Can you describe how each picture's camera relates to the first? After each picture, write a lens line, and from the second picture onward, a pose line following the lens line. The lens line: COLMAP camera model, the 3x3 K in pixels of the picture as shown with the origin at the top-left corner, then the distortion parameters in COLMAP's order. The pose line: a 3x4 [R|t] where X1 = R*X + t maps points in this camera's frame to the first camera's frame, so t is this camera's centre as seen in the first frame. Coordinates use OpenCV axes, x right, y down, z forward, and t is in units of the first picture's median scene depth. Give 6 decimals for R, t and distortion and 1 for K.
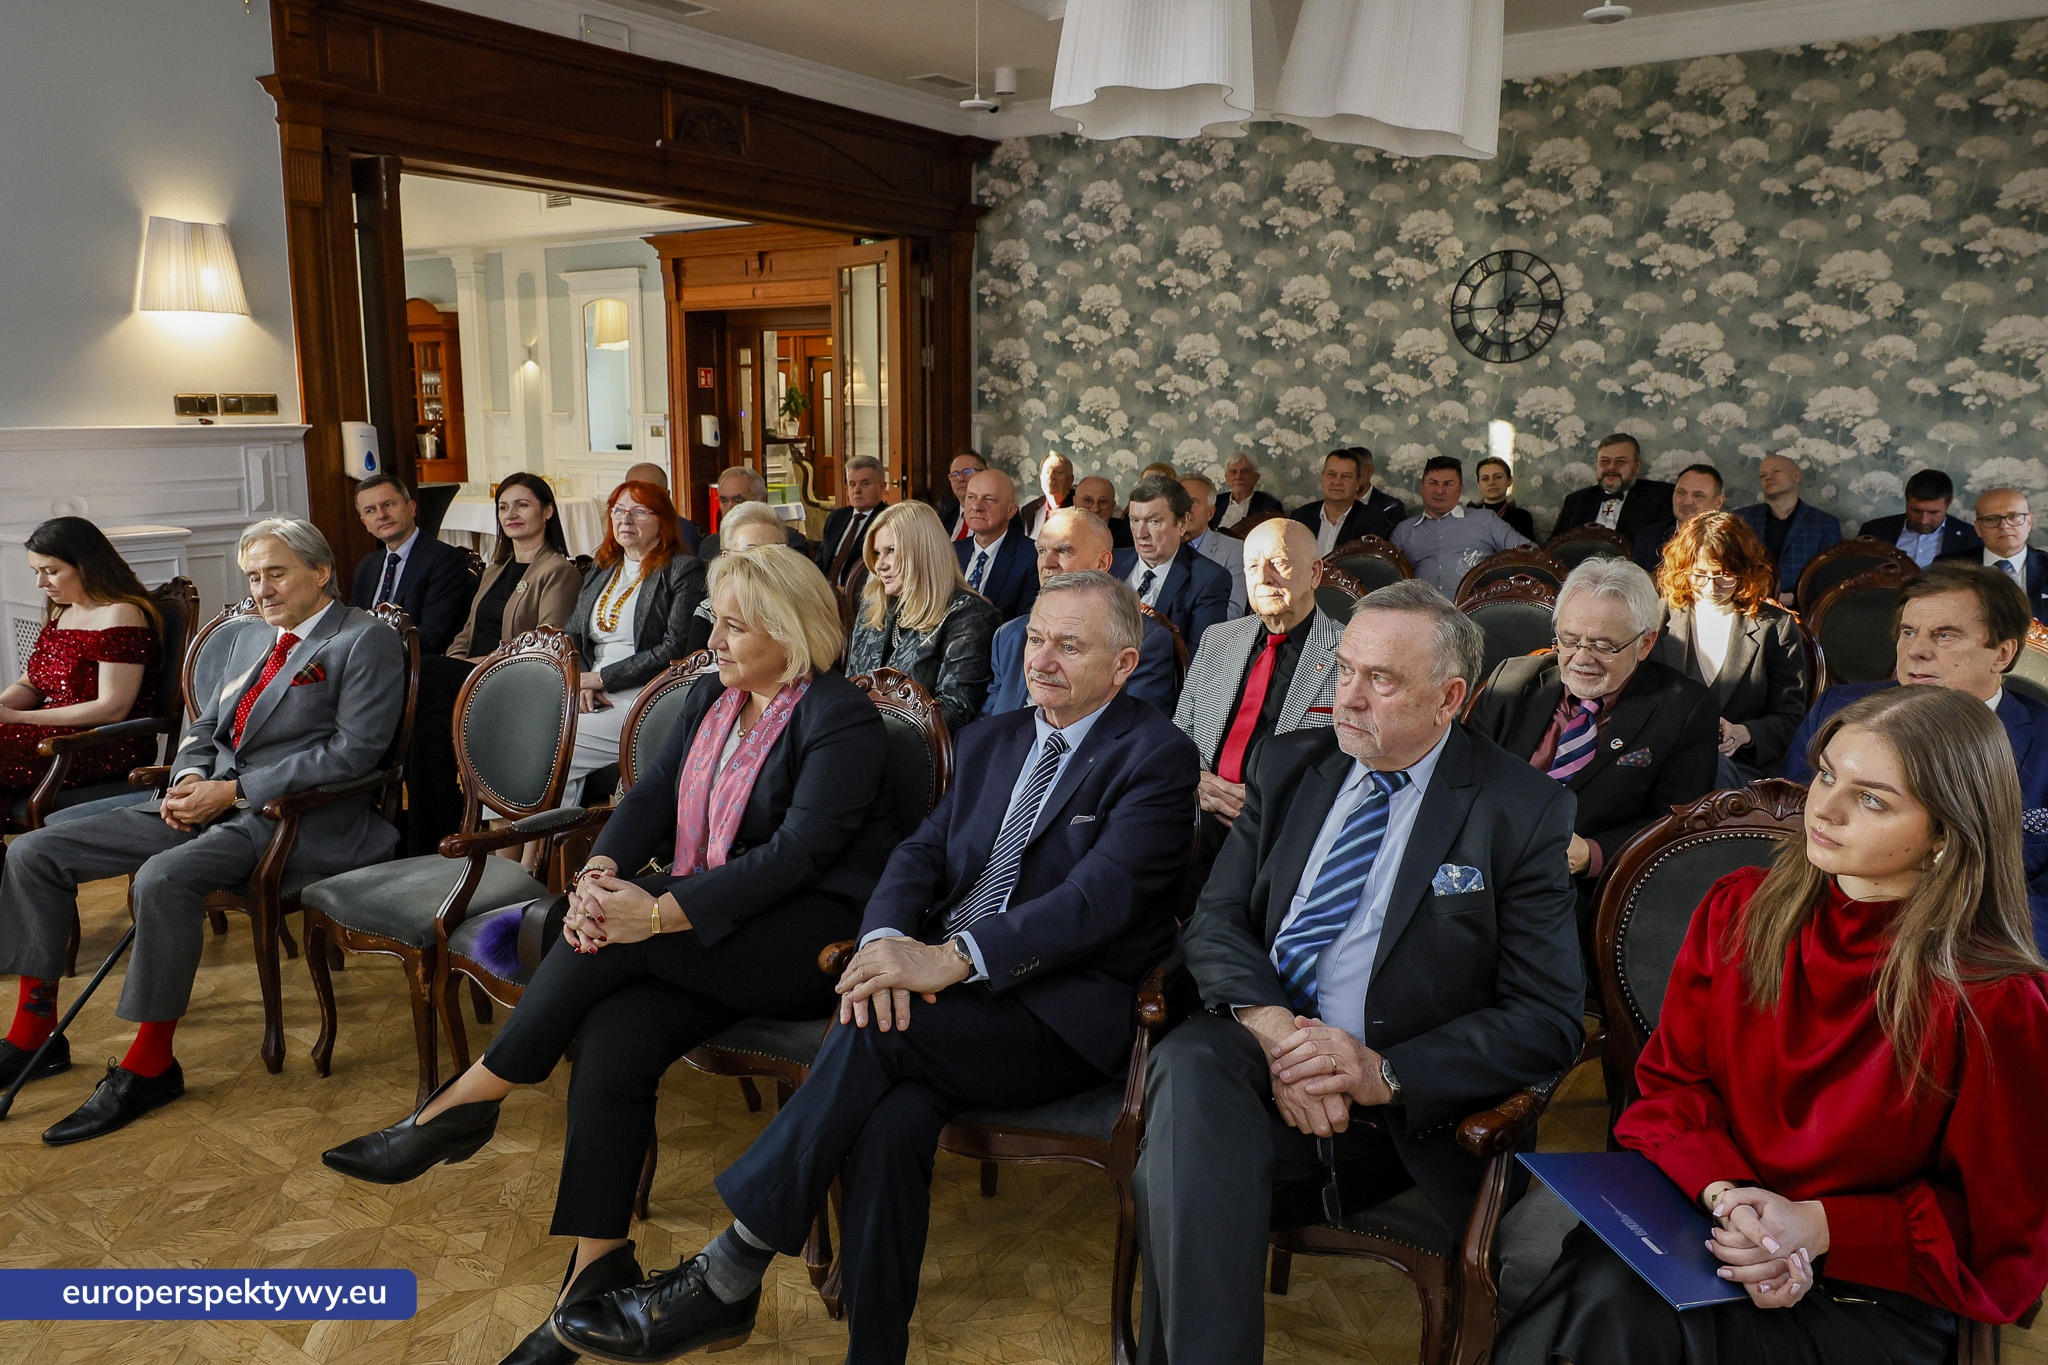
lens RADIAL K [[1496.7, 0, 1020.2], [0, 1496.7, 626.0], [0, 0, 1]] dist [-0.000872, -0.003374]
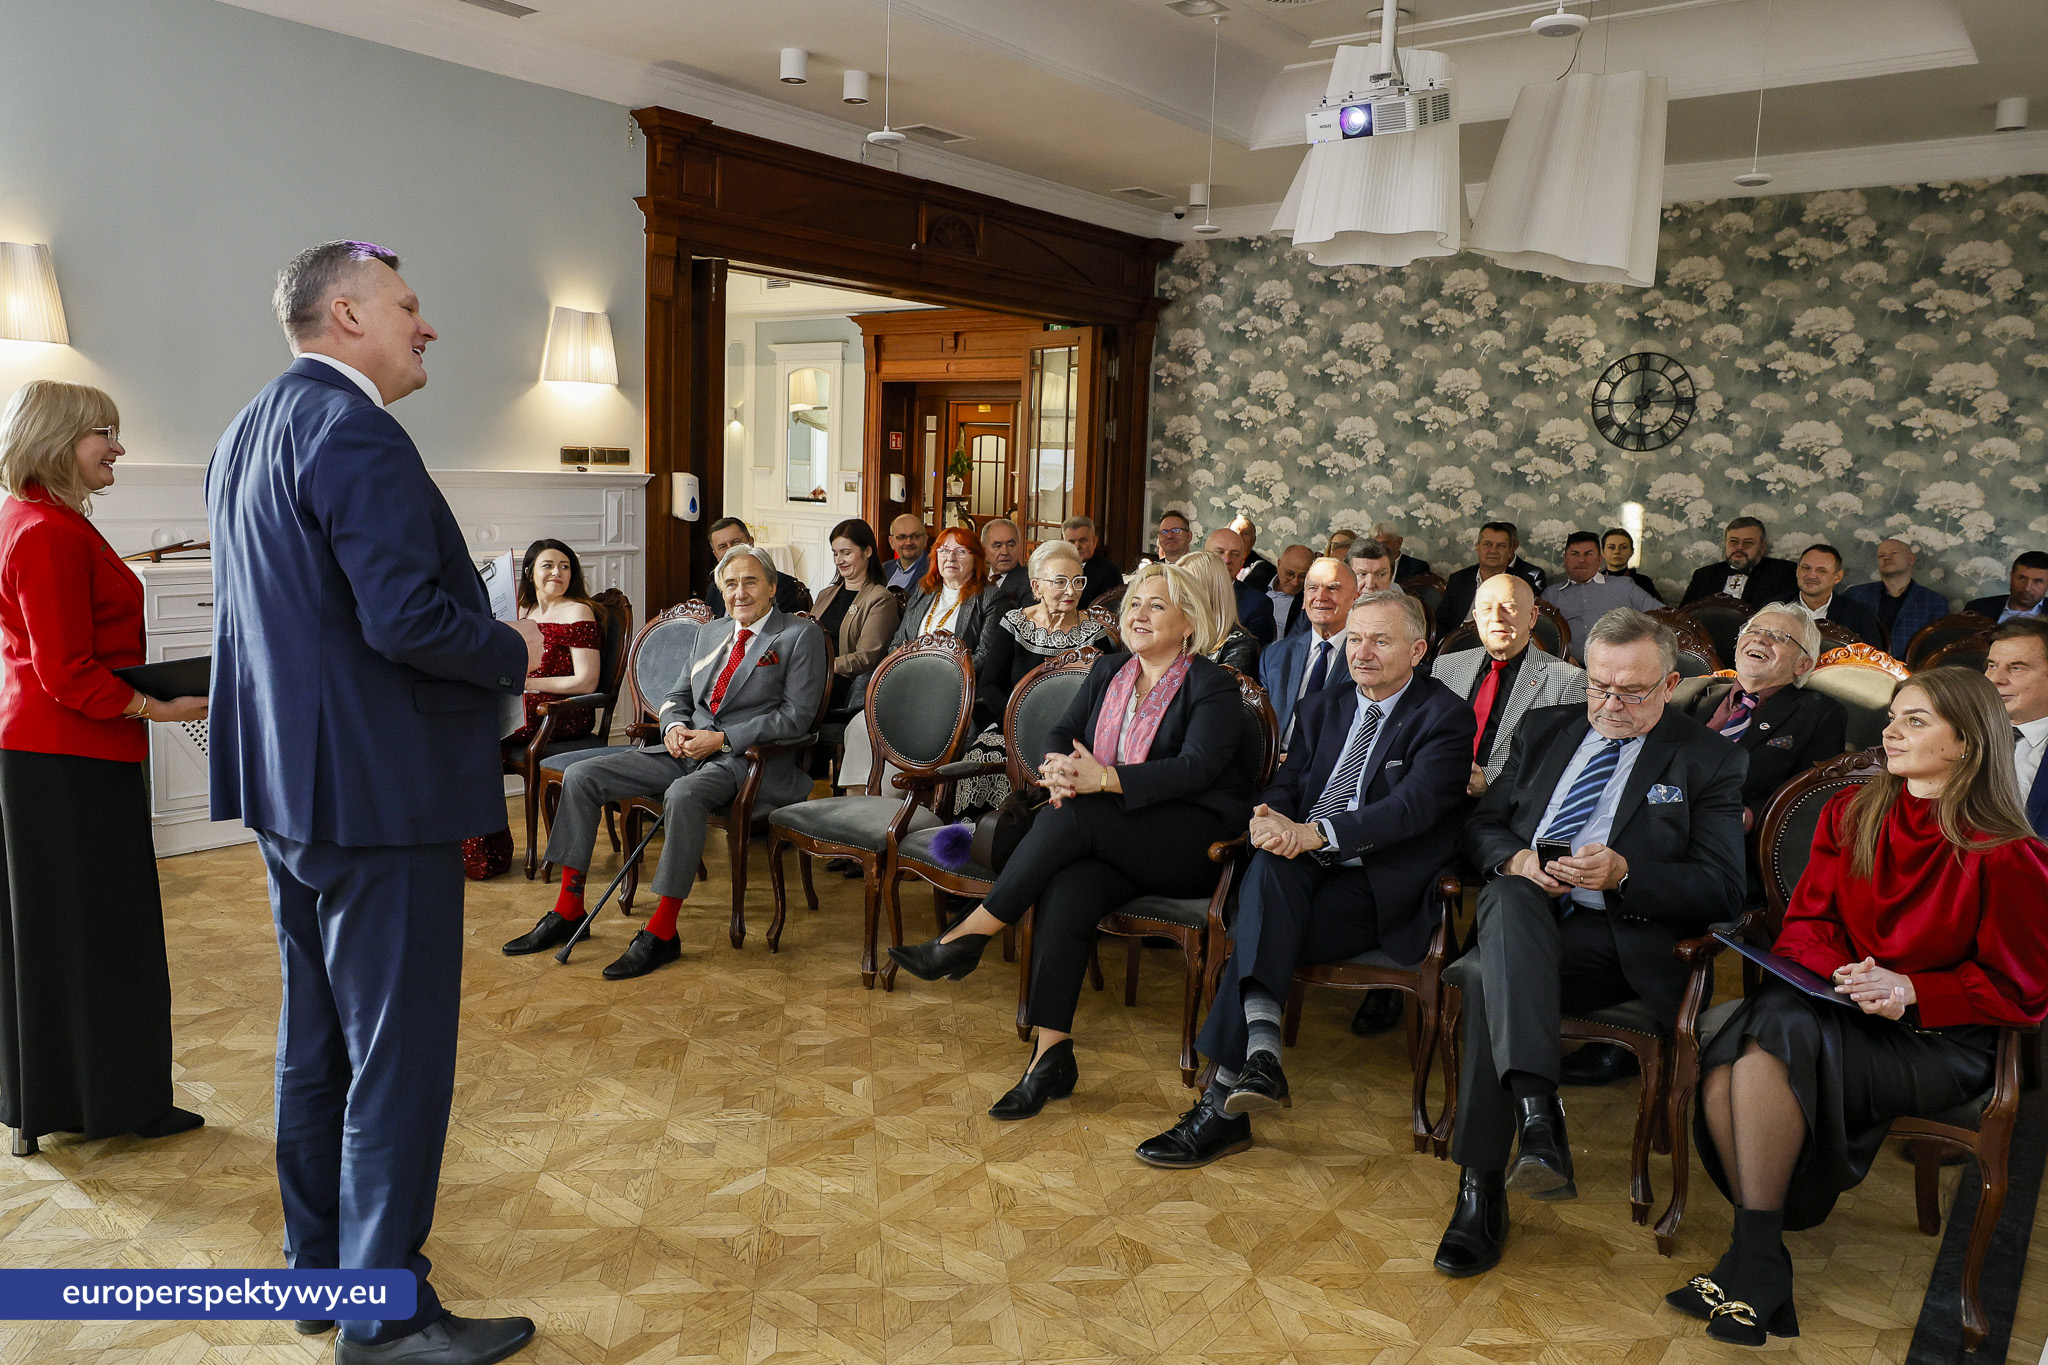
lens RADIAL K [[1505.8, 0, 979.7], [0, 1505.8, 626.4], [0, 0, 1]] dist [0.000340, -0.003347]
pose [[0.996485, 0.038311, -0.074504, -0.084676], [-0.041428, 0.998310, -0.040758, 0.023664], [0.072817, 0.043701, 0.996387, -0.165951]]
